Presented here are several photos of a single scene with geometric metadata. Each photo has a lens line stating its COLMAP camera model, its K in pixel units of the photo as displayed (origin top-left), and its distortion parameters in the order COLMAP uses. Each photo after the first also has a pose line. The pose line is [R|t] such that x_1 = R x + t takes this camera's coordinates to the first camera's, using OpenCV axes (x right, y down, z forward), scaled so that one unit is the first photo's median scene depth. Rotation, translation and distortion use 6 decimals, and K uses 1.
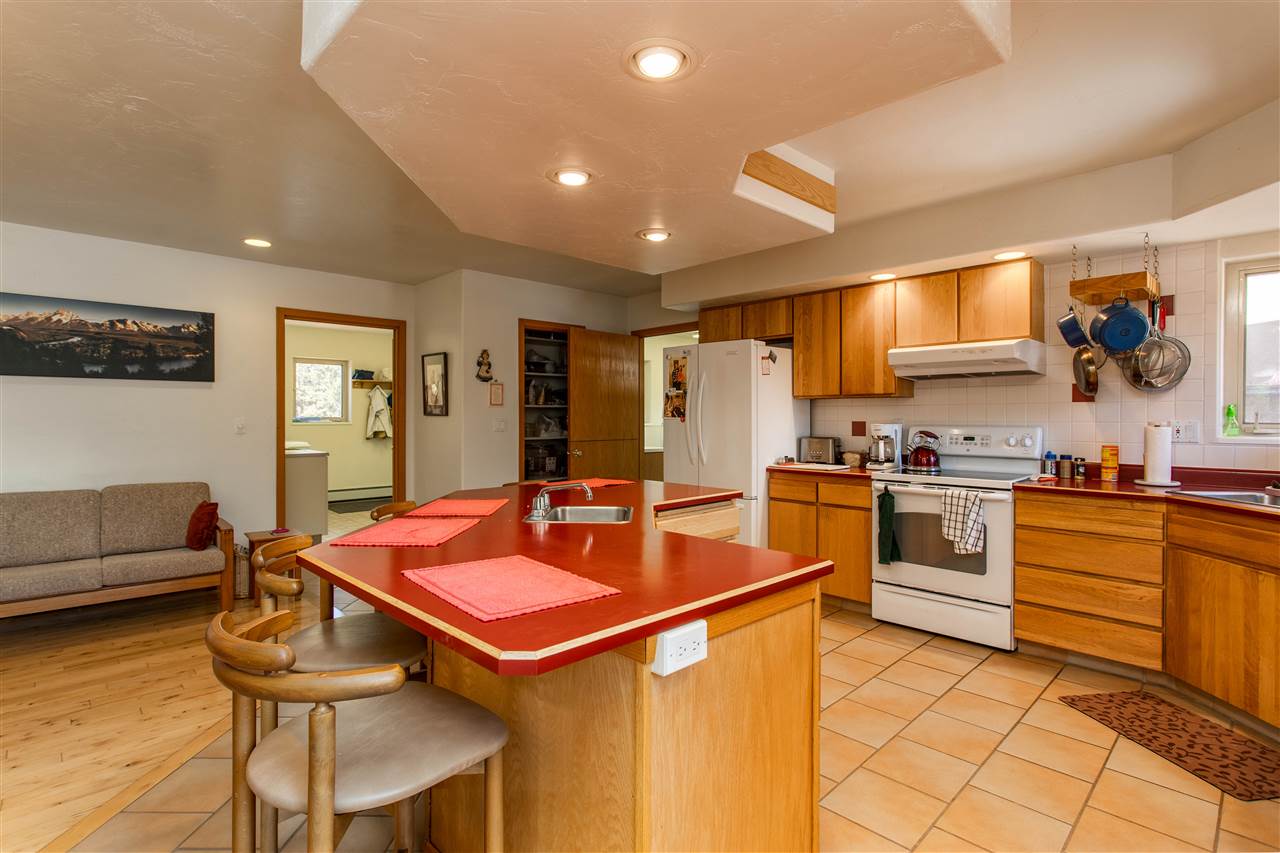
lens RADIAL K [[611.0, 0, 637.0], [0, 611.0, 416.2], [0, 0, 1]] dist [-0.001070, 0.002063]
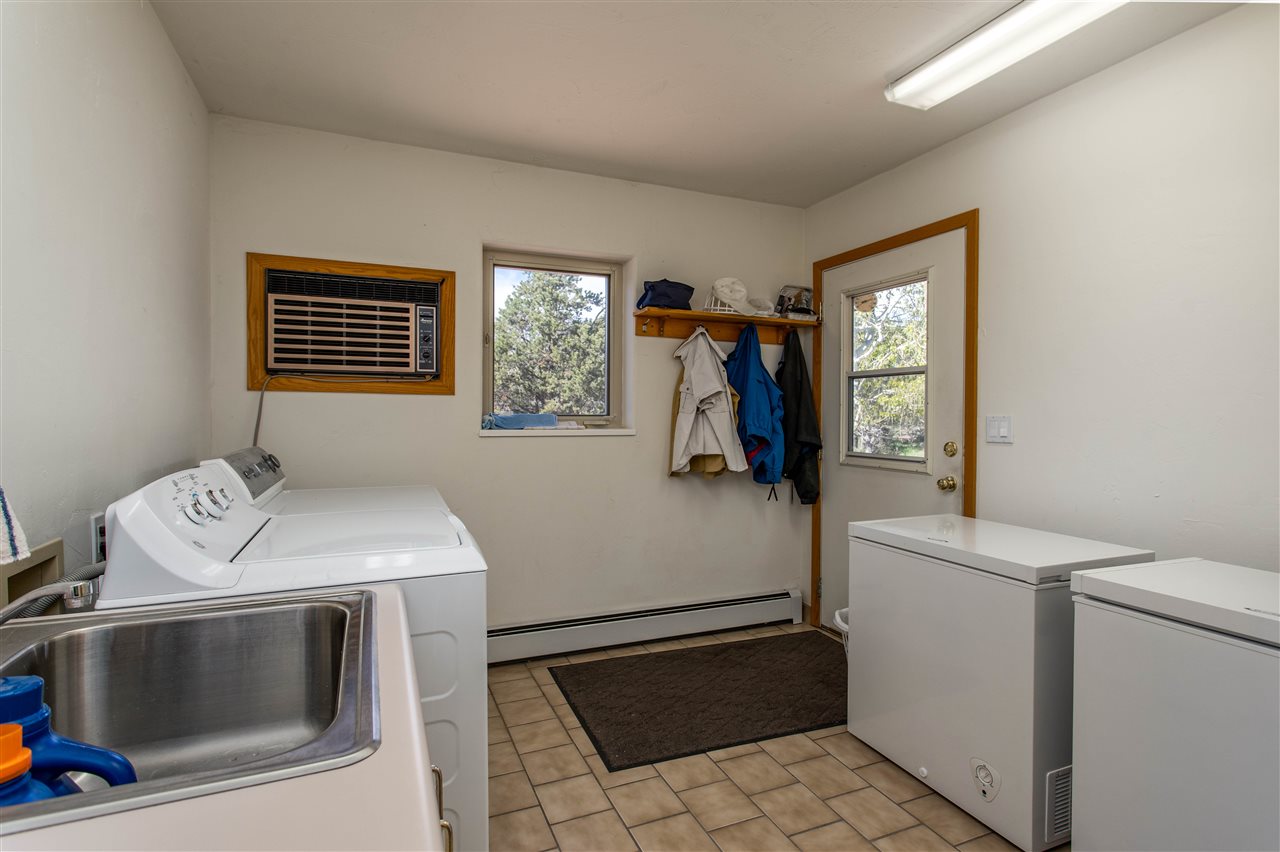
lens RADIAL K [[611.0, 0, 639.5], [0, 611.0, 424.0], [0, 0, 1]] dist [-0.001070, 0.002063]
pose [[0.935449, 0.007258, -0.353386, -0.333168], [-0.001365, 0.999856, 0.016924, 0.000658], [0.353458, -0.015349, 0.935324, 0.656167]]
